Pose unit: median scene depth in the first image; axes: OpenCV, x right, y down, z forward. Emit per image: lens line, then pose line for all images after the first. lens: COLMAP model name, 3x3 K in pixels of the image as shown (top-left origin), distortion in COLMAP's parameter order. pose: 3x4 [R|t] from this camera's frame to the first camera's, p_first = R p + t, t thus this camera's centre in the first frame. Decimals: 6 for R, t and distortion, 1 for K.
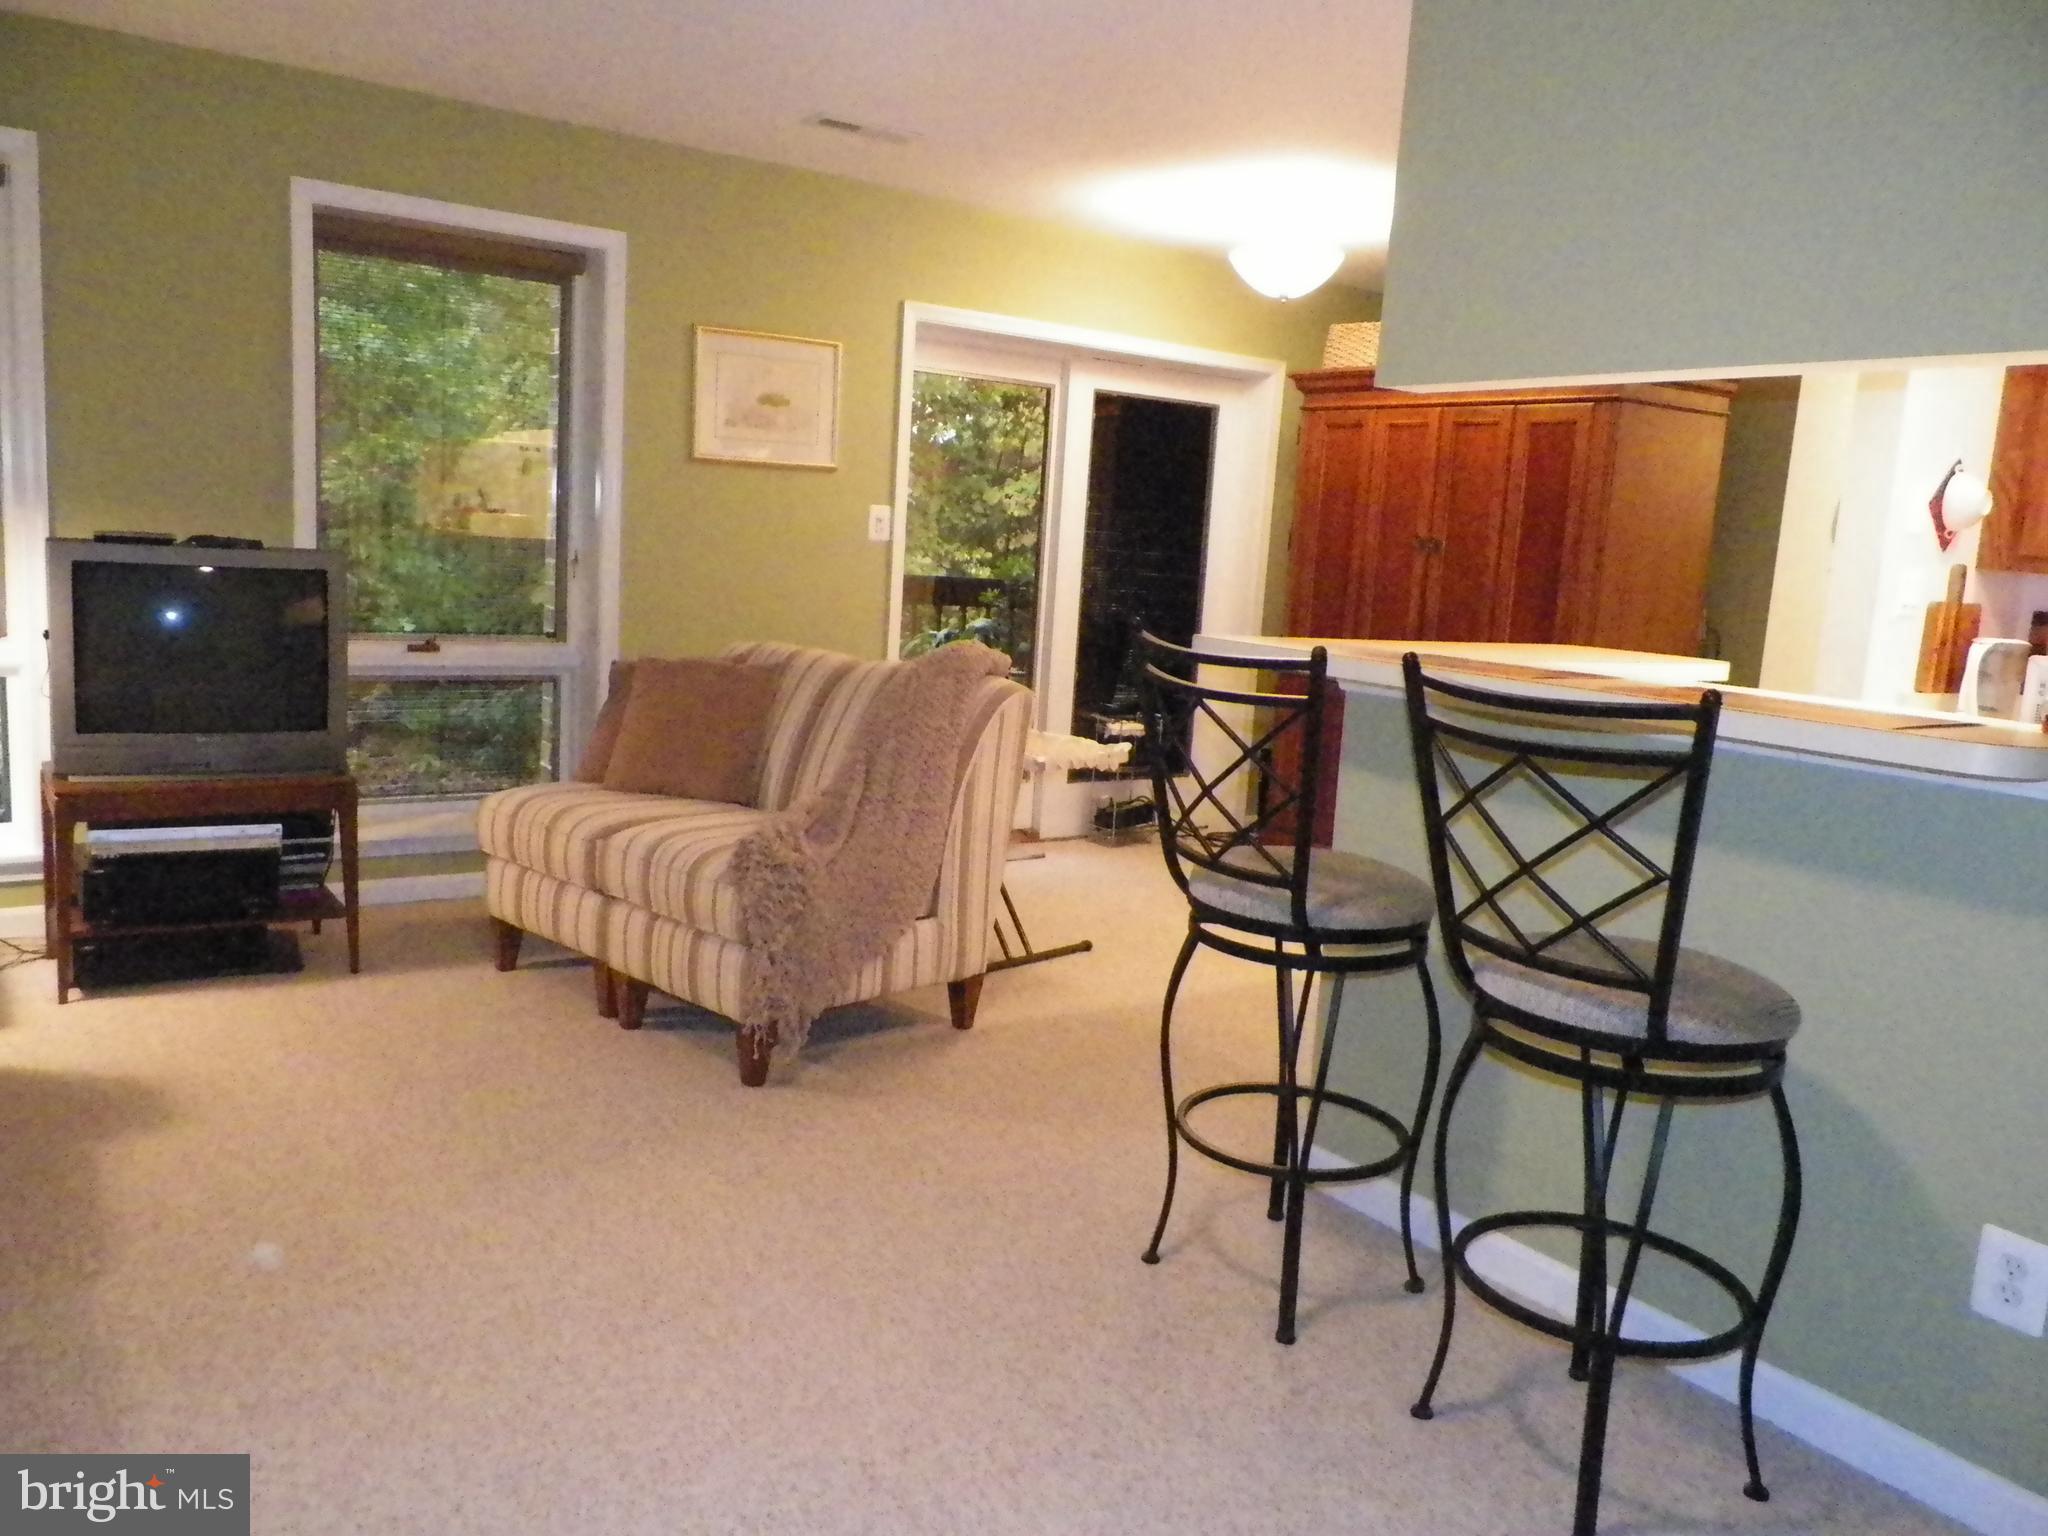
lens RADIAL K [[1486.5, 0, 1028.3], [0, 1486.5, 769.6], [0, 0, 1]] dist [-0.002701, -0.002621]
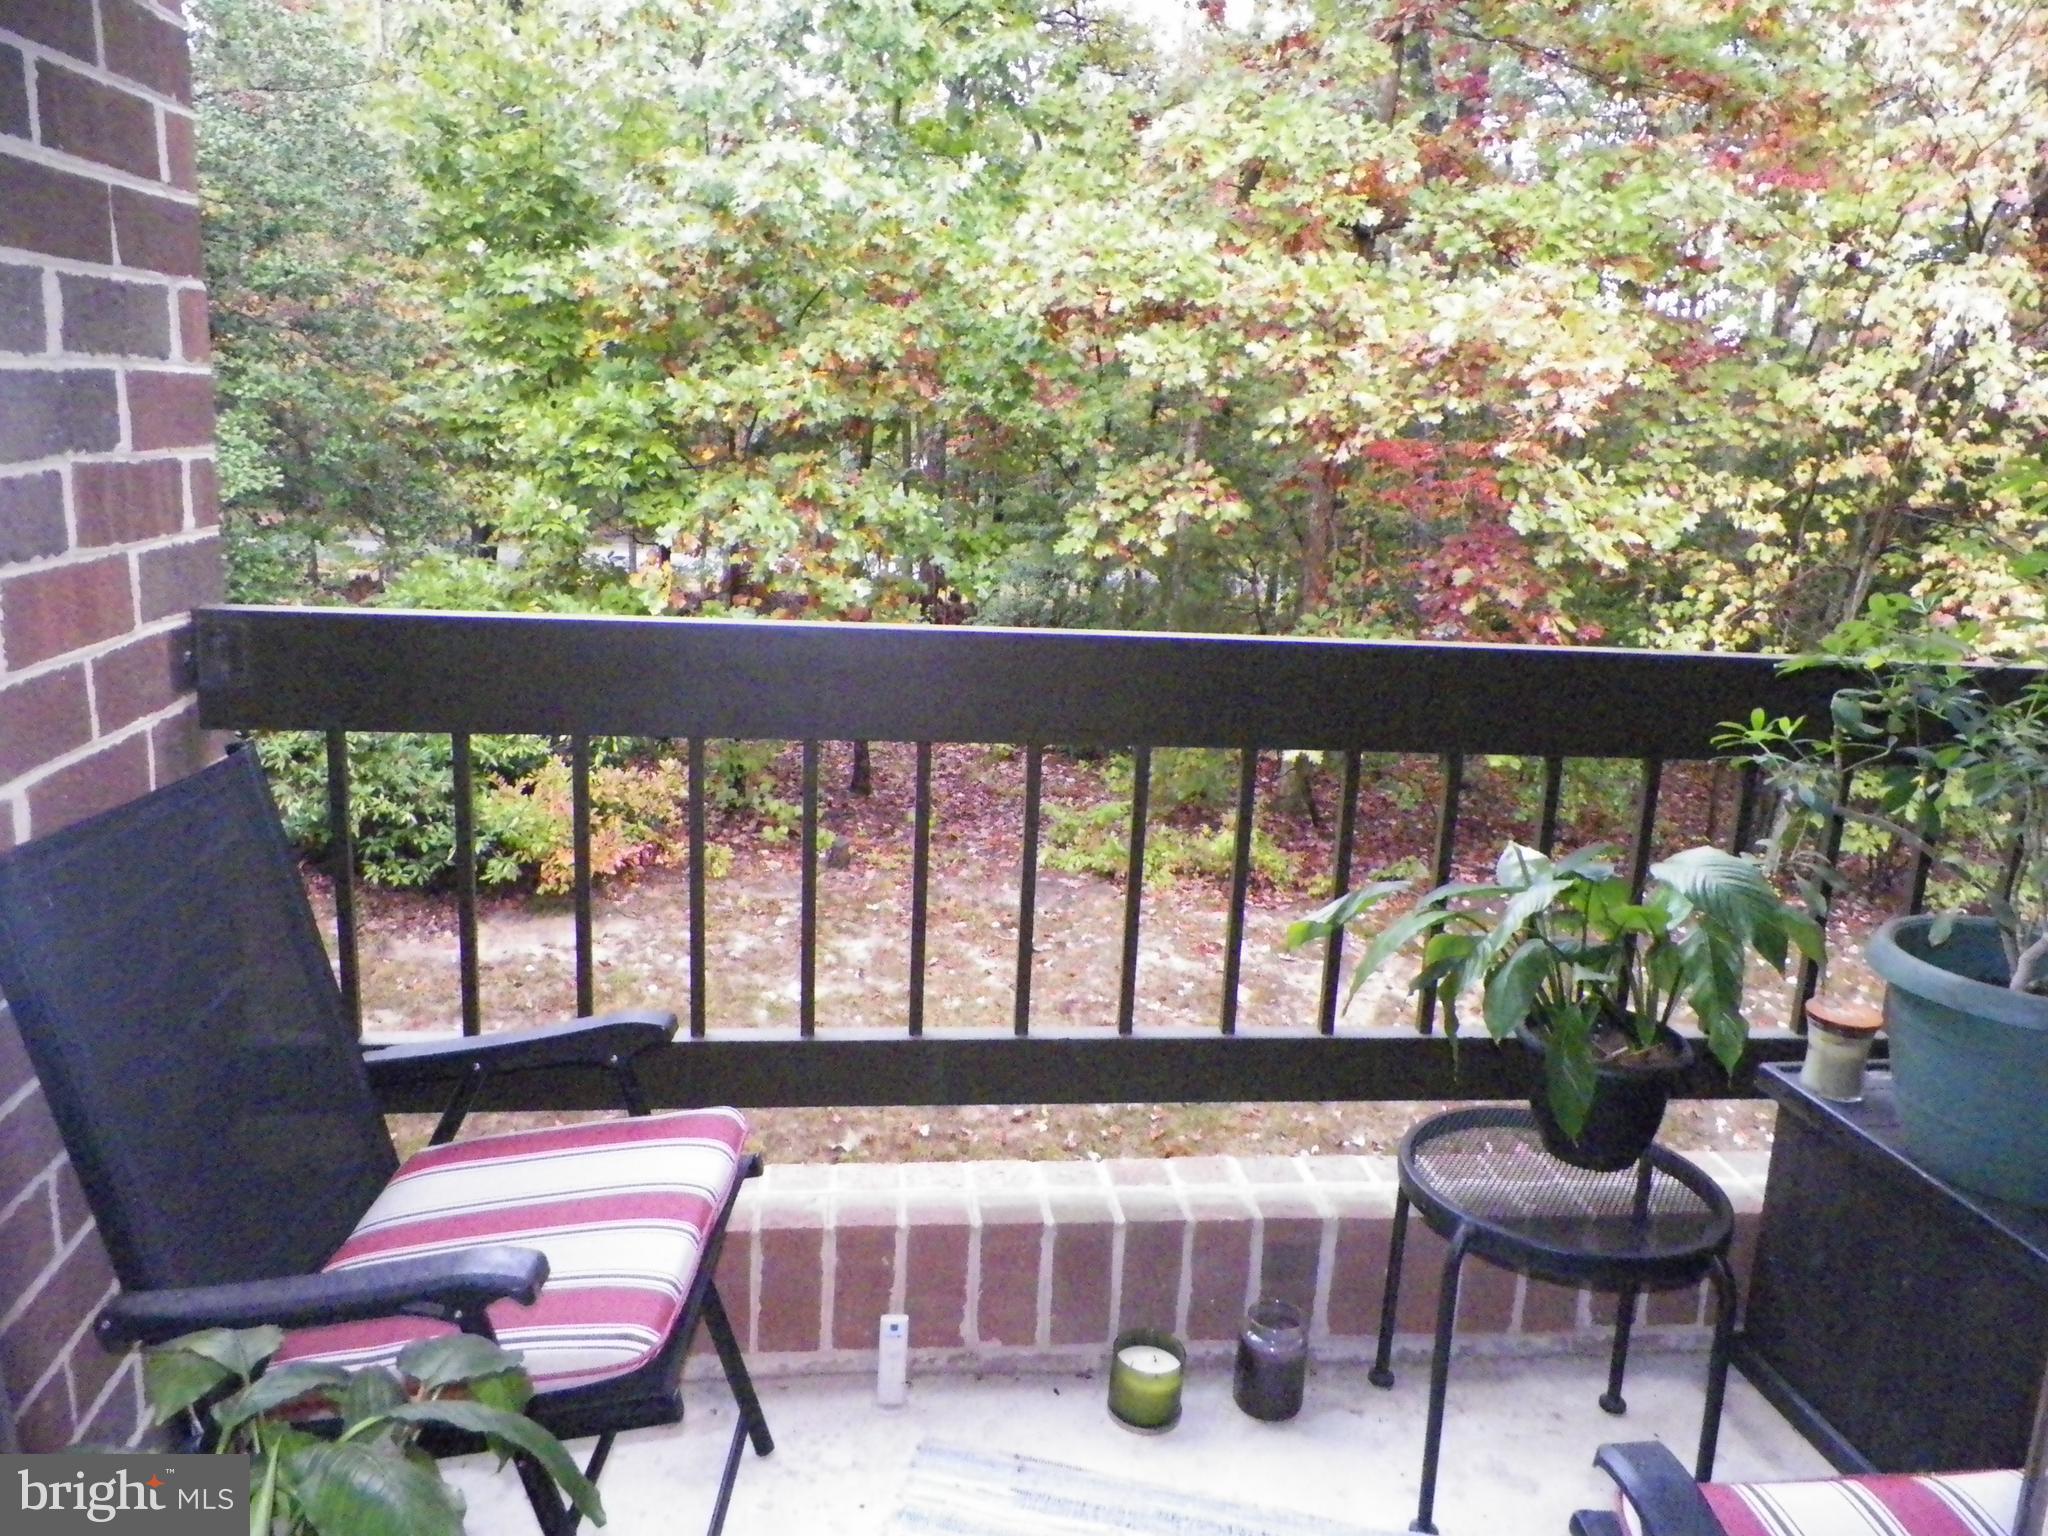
lens RADIAL K [[1486.5, 0, 1036.7], [0, 1486.5, 755.2], [0, 0, 1]] dist [-0.002701, -0.002621]
pose [[0.885668, 0.090331, -0.455447, -0.009334], [-0.067889, 0.995545, 0.065434, -0.058701], [0.459329, -0.027033, 0.887855, 0.332850]]
